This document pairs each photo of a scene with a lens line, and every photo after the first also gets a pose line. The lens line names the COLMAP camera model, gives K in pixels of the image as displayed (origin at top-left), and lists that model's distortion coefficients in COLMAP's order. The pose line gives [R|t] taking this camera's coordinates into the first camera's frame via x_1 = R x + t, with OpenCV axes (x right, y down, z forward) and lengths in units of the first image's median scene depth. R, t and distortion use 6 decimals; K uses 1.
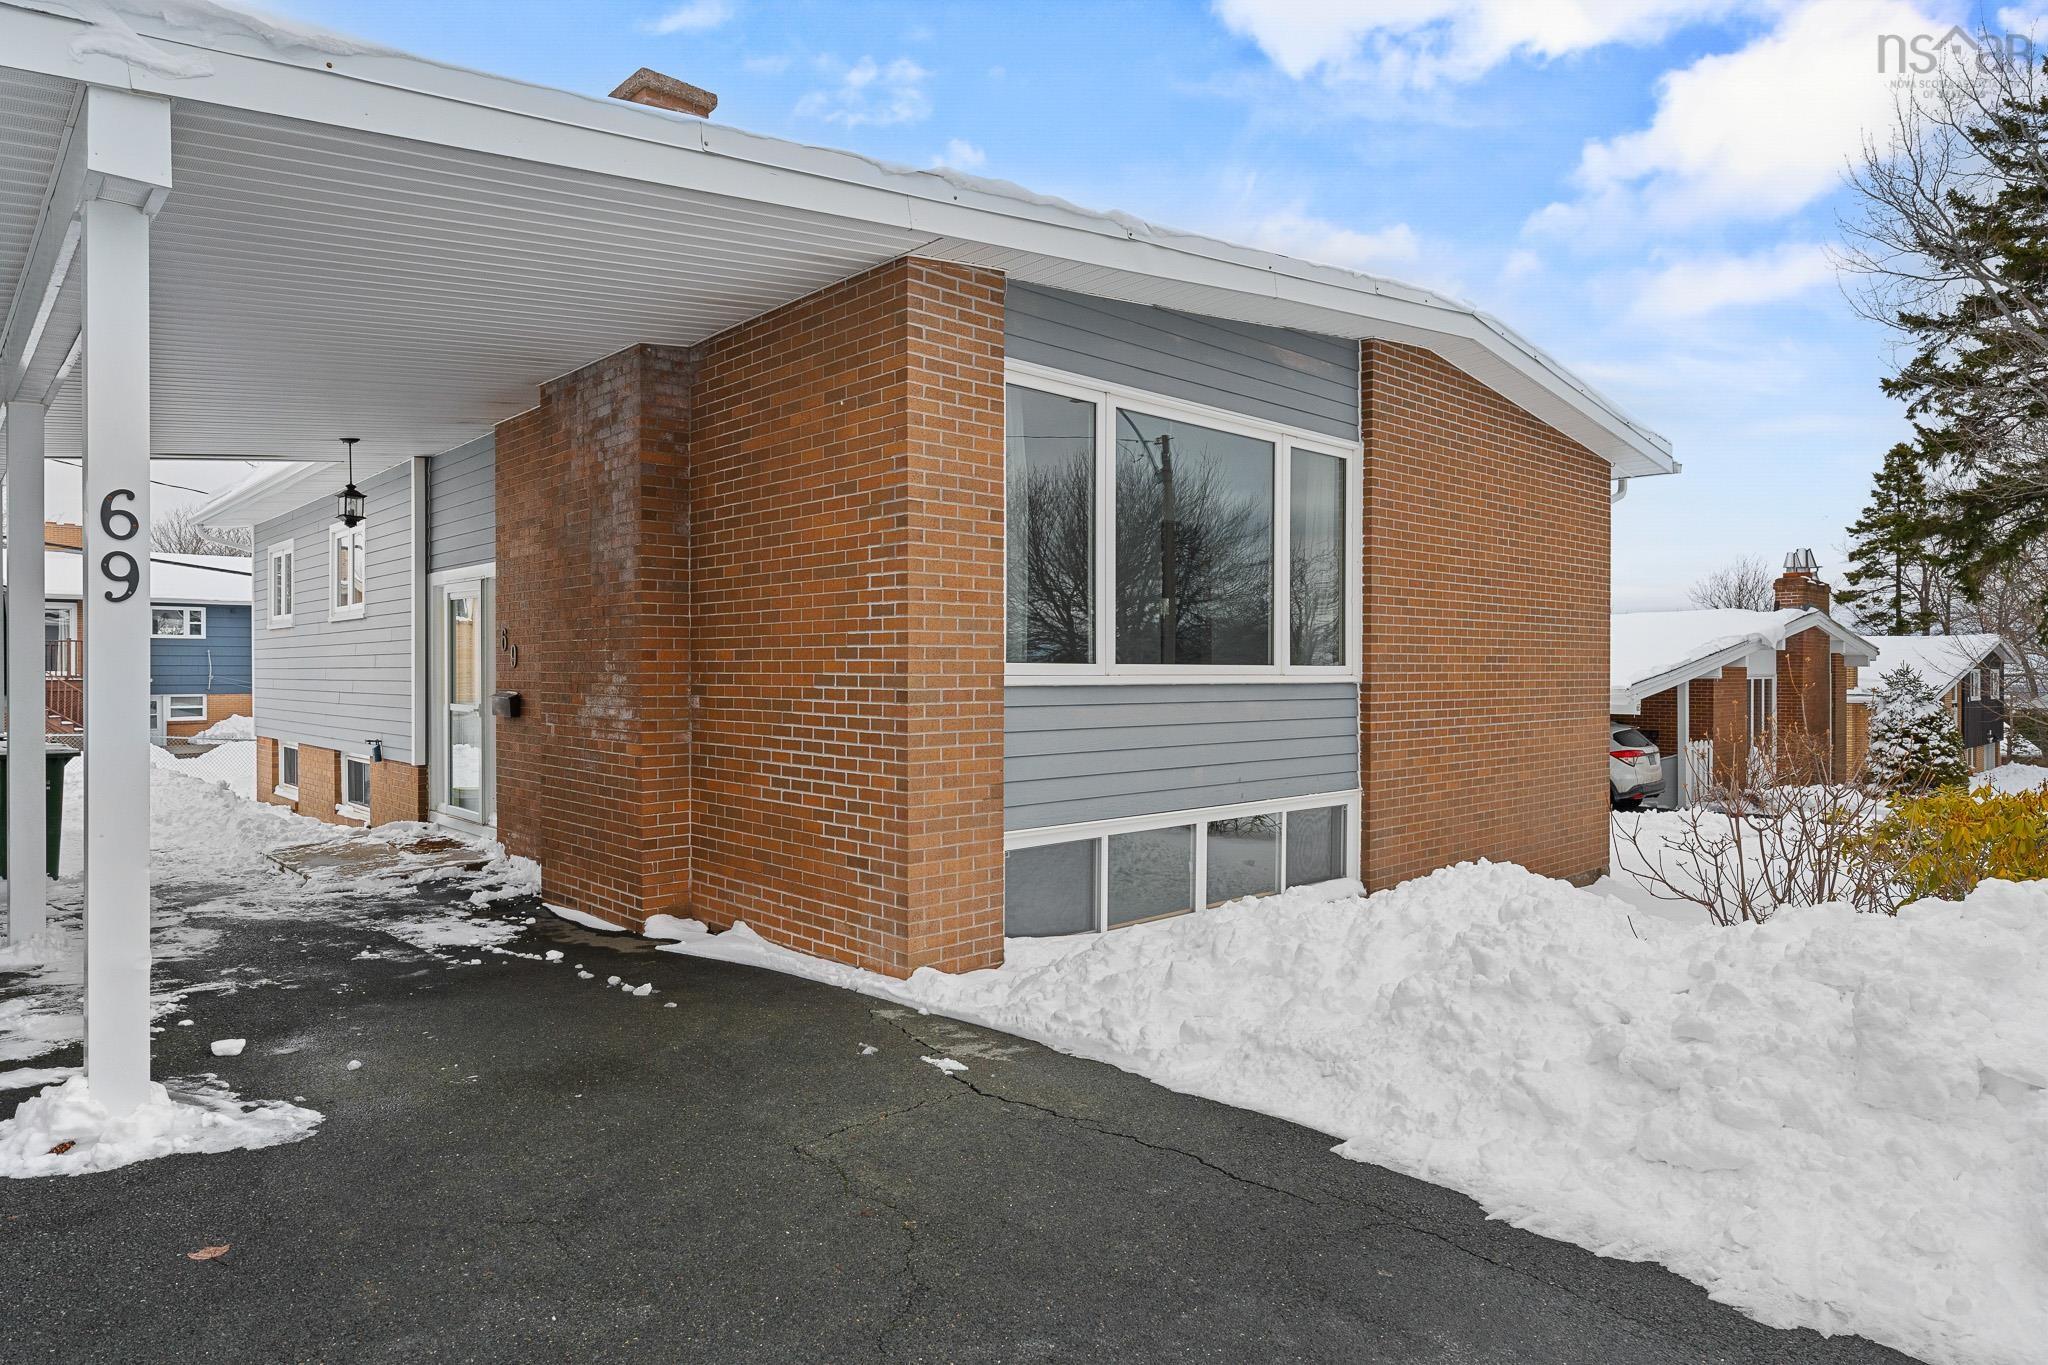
lens RADIAL K [[1189.9, 0, 1019.9], [0, 1189.9, 675.9], [0, 0, 1]] dist [0.003202, 0.001673]
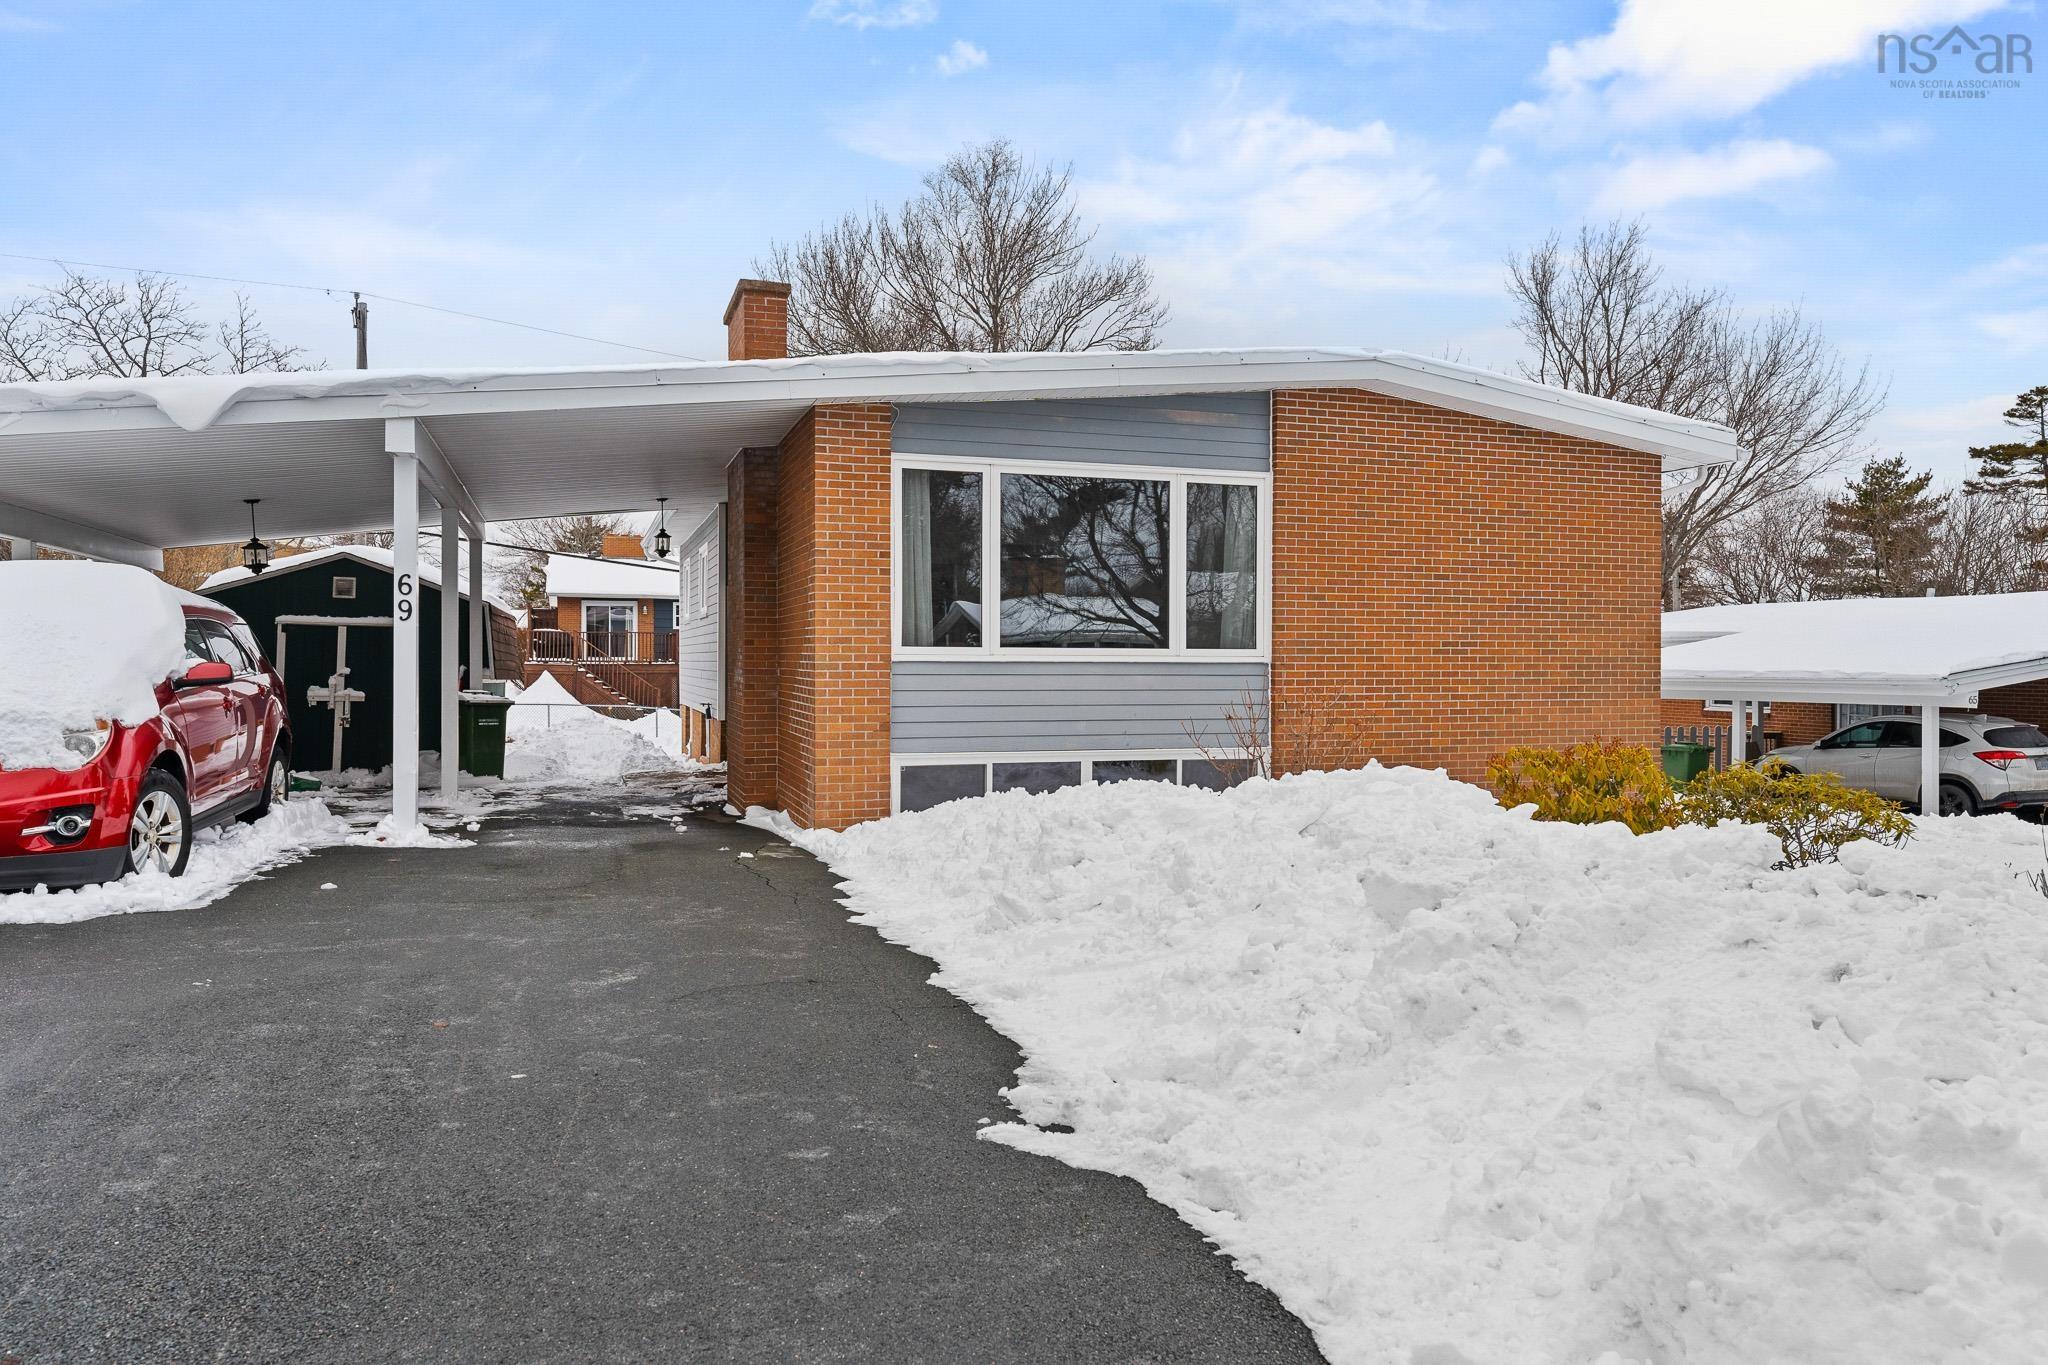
lens RADIAL K [[1345.0, 0, 1015.6], [0, 1345.0, 667.0], [0, 0, 1]] dist [0.003228, 0.001524]
pose [[0.907701, 0.005078, -0.419587, 0.679628], [-0.004802, 0.999987, 0.001714, 0.009700], [0.419591, 0.000459, 0.907713, -0.429971]]
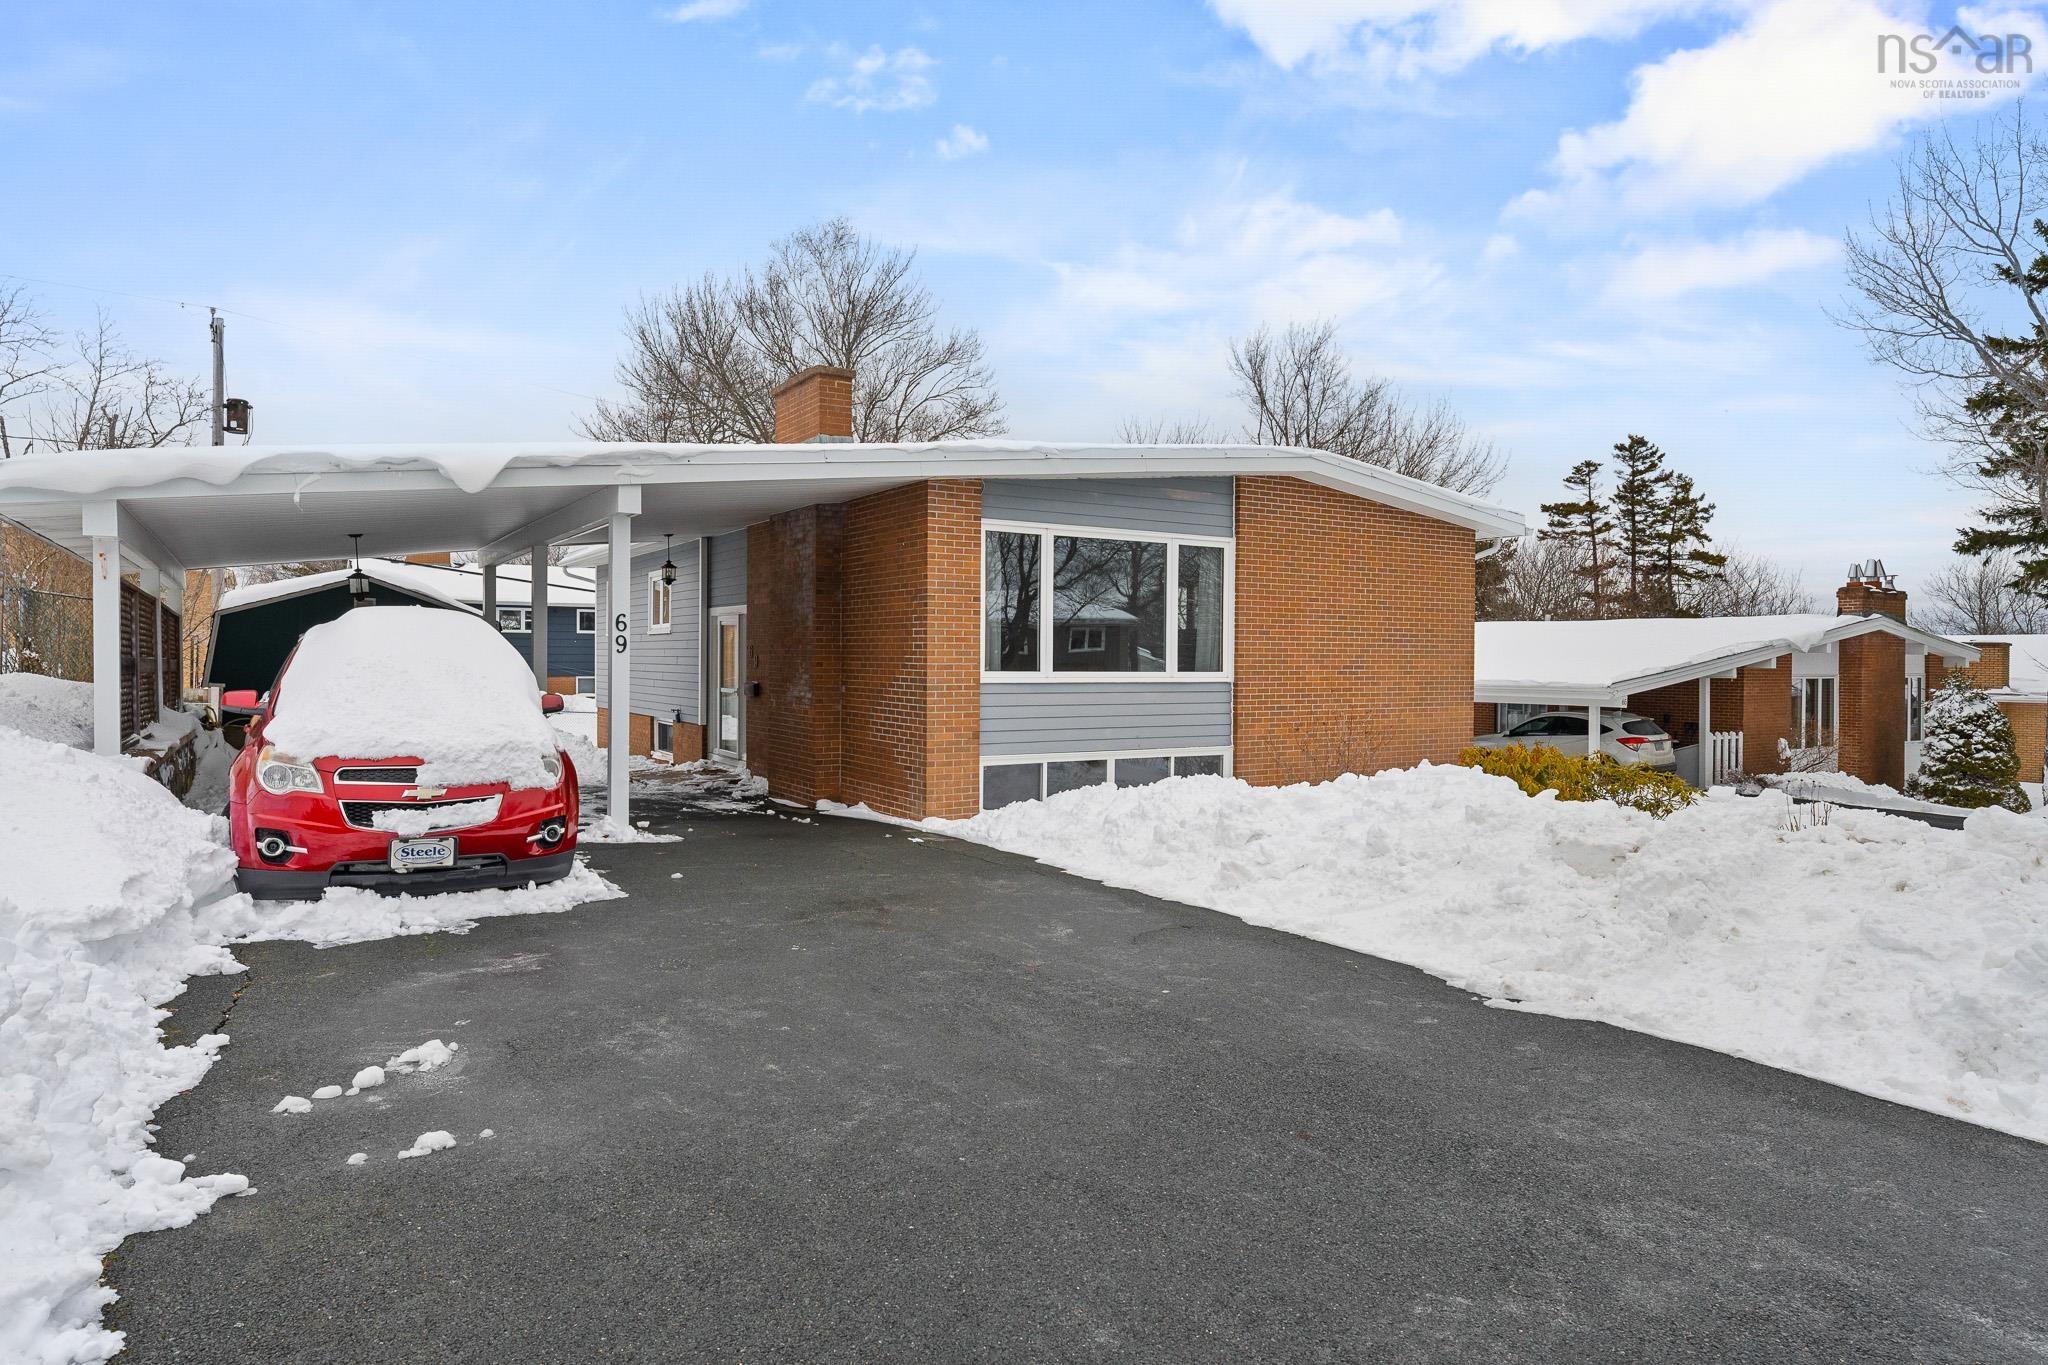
lens RADIAL K [[1189.9, 0, 1013.4], [0, 1189.9, 665.7], [0, 0, 1]] dist [0.003202, 0.001673]
pose [[0.980275, 0.008134, -0.197470, 0.333922], [-0.007737, 0.999966, 0.002782, -0.020599], [0.197486, -0.001199, 0.980305, -0.733270]]
